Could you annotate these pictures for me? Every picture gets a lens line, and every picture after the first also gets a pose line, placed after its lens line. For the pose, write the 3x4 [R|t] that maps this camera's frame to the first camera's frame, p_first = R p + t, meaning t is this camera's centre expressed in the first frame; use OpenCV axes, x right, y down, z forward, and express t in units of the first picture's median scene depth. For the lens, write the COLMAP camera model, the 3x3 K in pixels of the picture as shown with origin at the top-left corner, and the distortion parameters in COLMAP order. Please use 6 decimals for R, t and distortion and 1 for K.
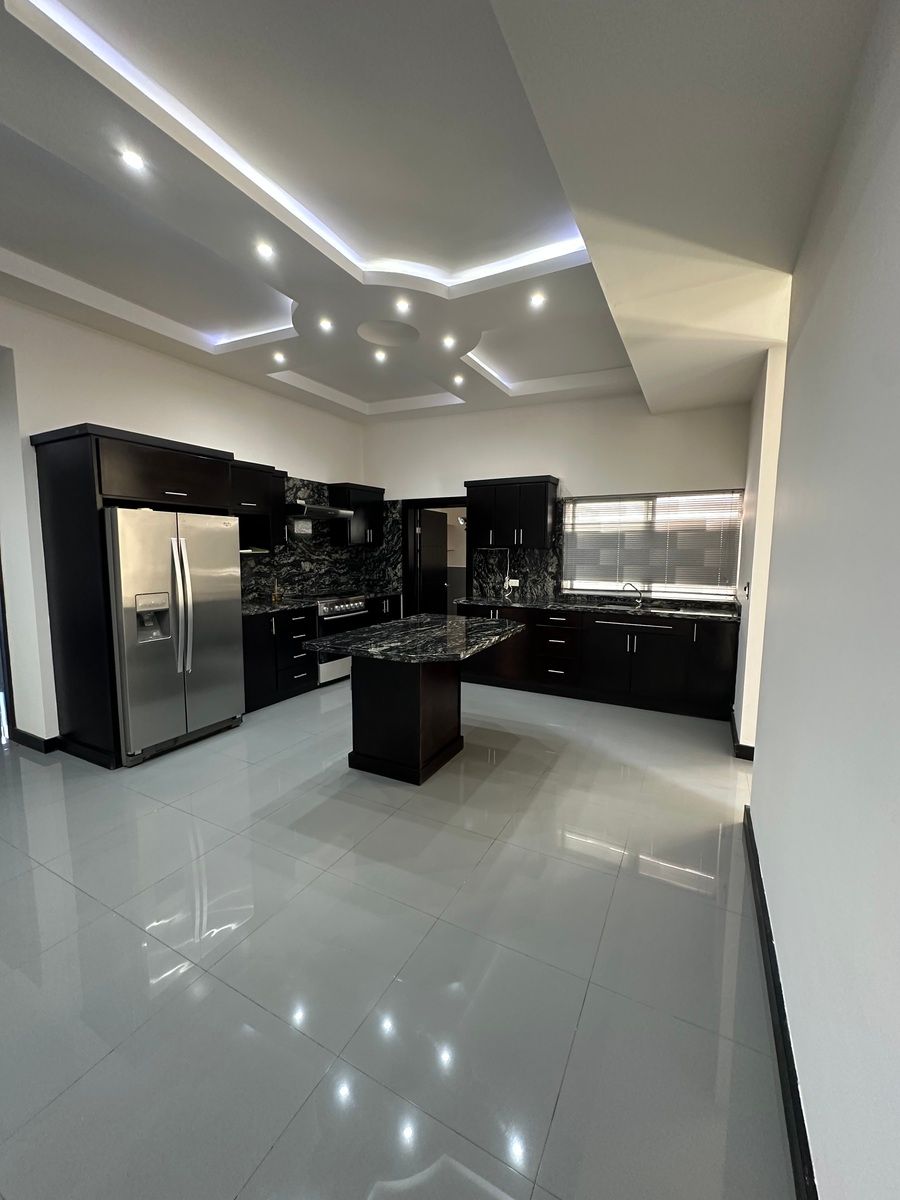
lens RADIAL K [[480.1, 0, 453.1], [0, 480.1, 599.2], [0, 0, 1]] dist [-0.000720, 0.000417]
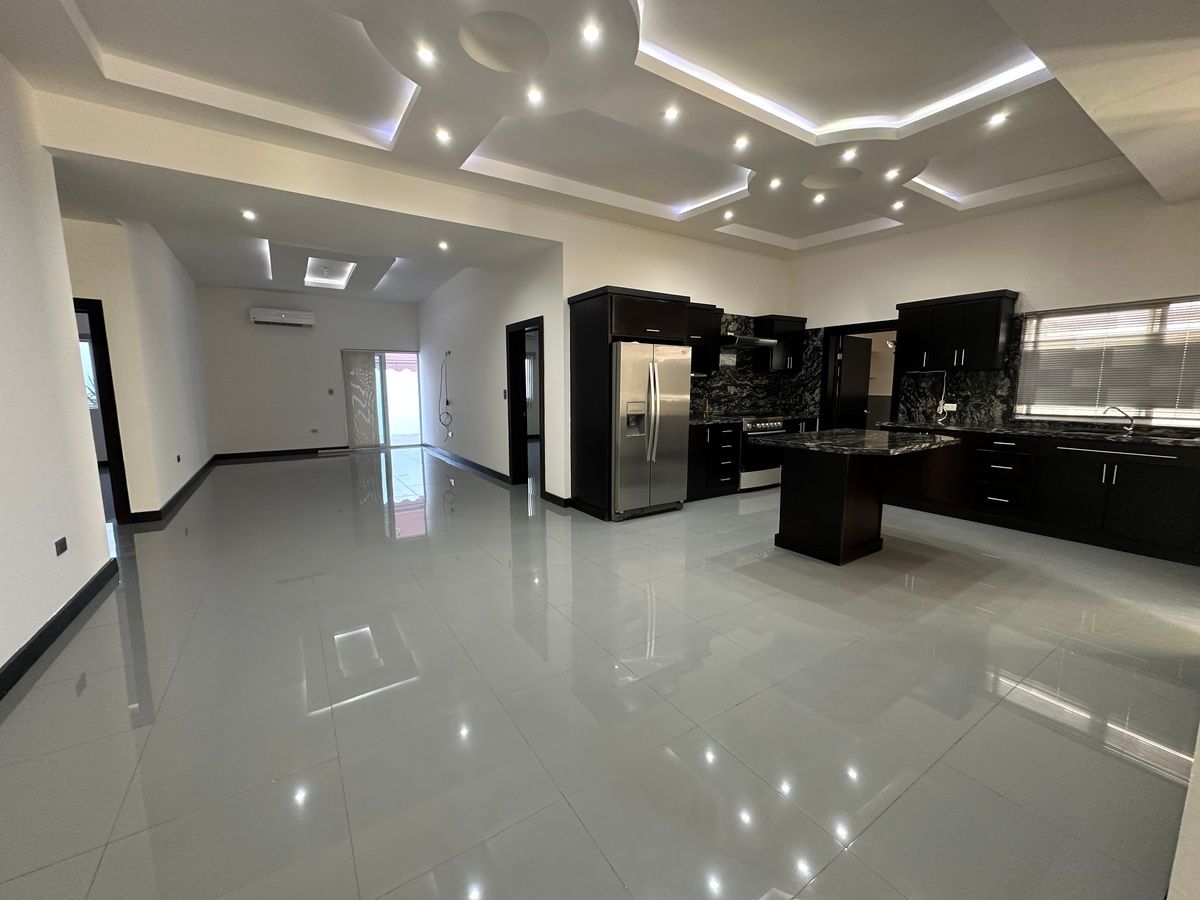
lens RADIAL K [[480.1, 0, 598.7], [0, 480.1, 448.0], [0, 0, 1]] dist [-0.000720, 0.000417]
pose [[0.874241, 0.058428, -0.481963, -0.025863], [-0.047016, 0.998255, 0.035734, 0.060732], [0.483210, -0.008580, 0.875463, -0.230910]]
